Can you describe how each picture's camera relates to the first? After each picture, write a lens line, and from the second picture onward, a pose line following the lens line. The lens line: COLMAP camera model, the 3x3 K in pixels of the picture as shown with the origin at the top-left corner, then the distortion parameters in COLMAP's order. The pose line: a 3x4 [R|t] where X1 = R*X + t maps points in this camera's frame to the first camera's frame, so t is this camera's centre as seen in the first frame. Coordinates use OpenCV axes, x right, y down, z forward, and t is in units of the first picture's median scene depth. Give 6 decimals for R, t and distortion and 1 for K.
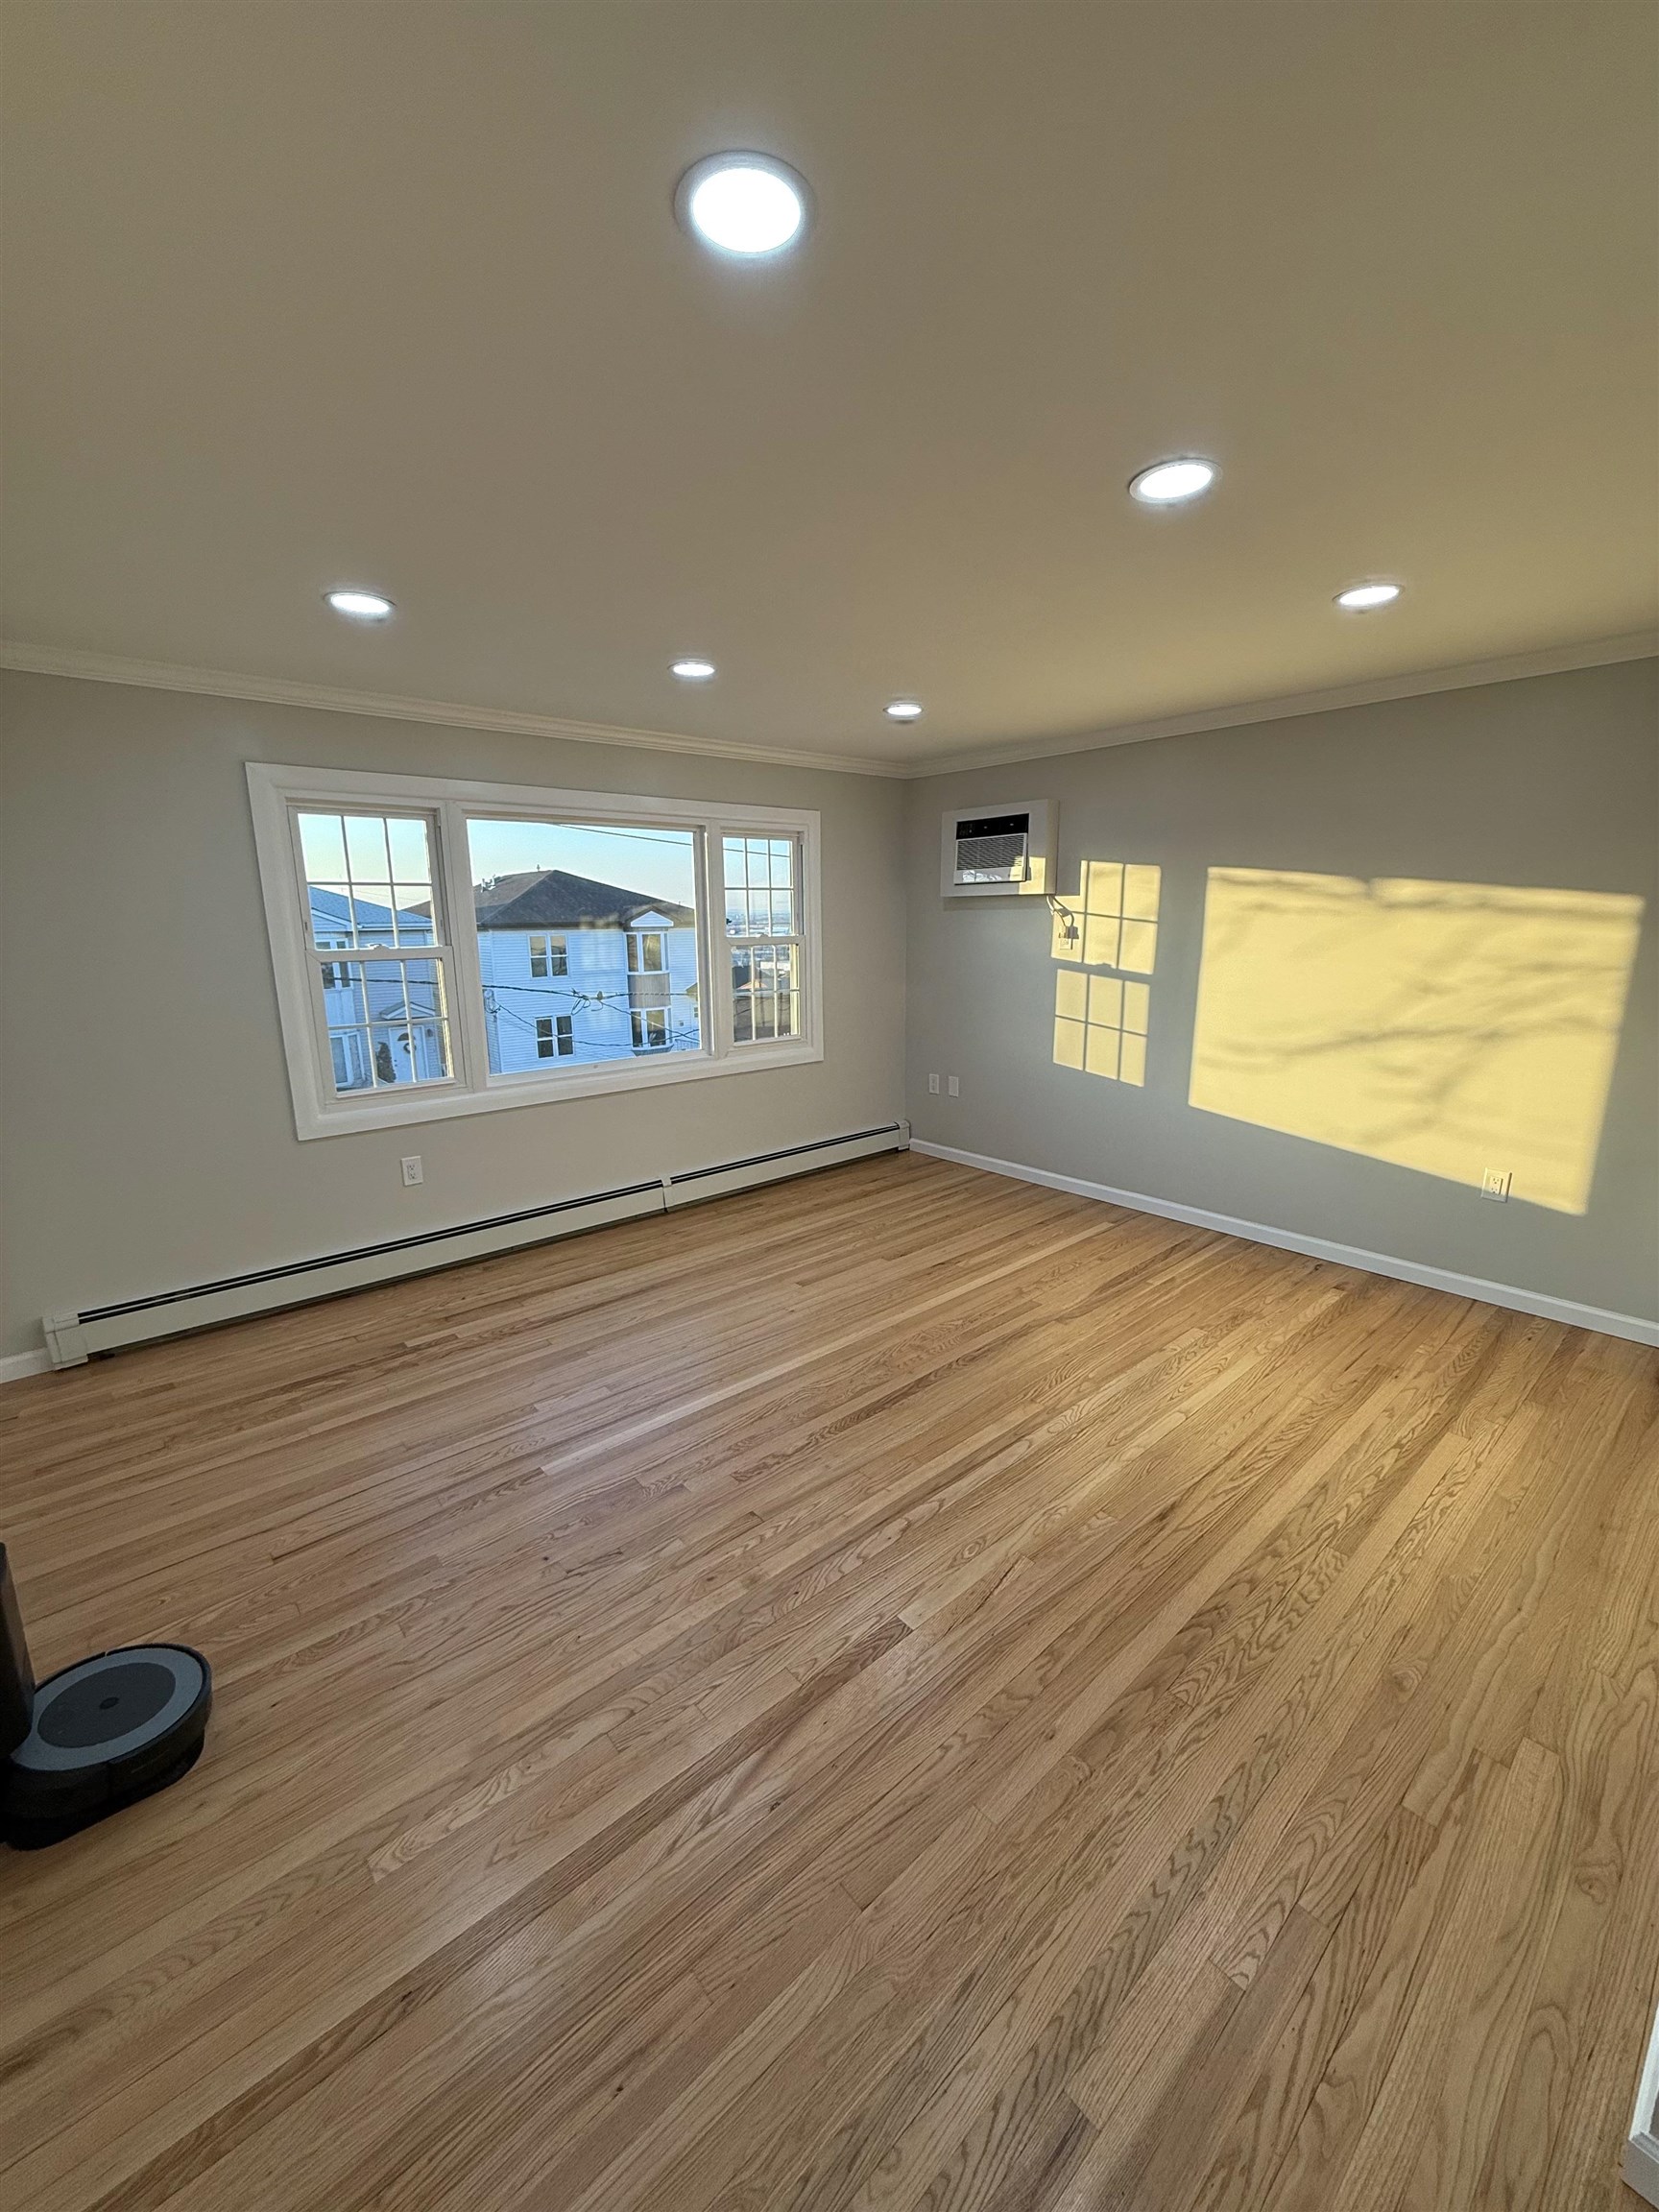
lens RADIAL K [[878.9, 0, 830.2], [0, 878.9, 1100.6], [0, 0, 1]] dist [0.002657, -0.000057]
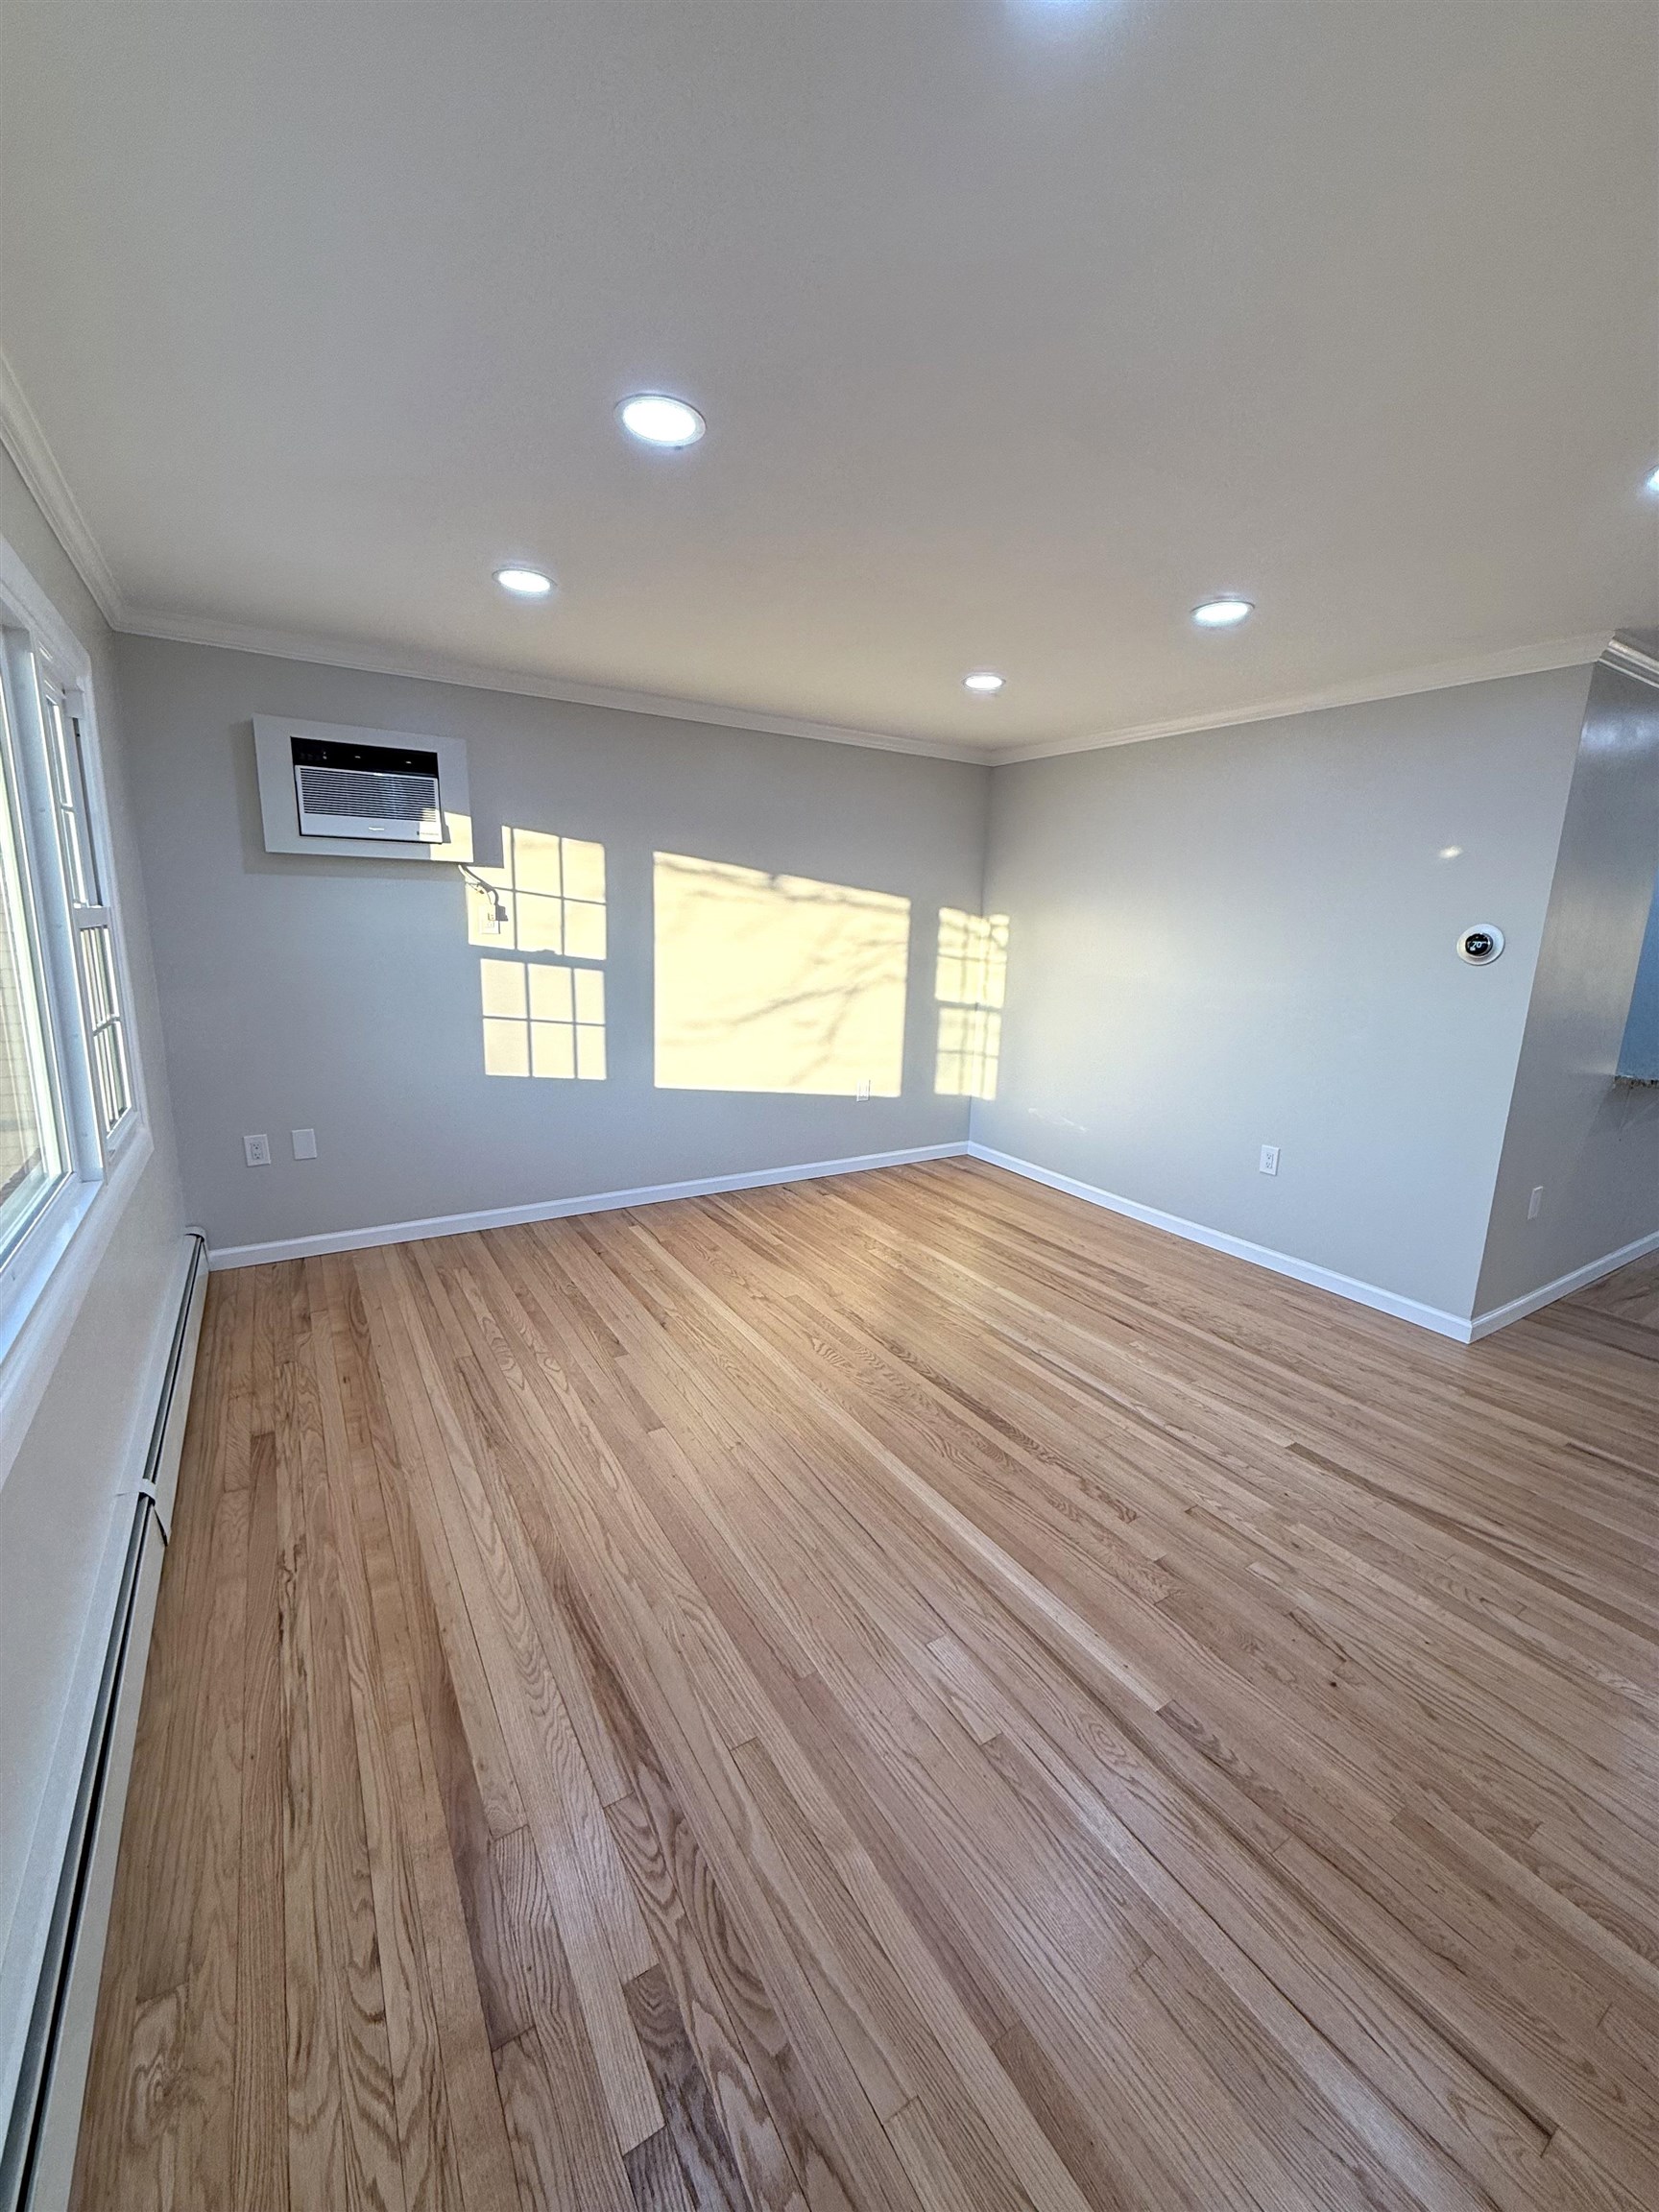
lens RADIAL K [[878.9, 0, 830.2], [0, 878.9, 1100.6], [0, 0, 1]] dist [0.002657, -0.000057]
pose [[0.152605, -0.186048, 0.970617, -0.612339], [0.175177, 0.971661, 0.158706, -0.117550], [-0.972638, 0.145810, 0.180872, 0.696353]]
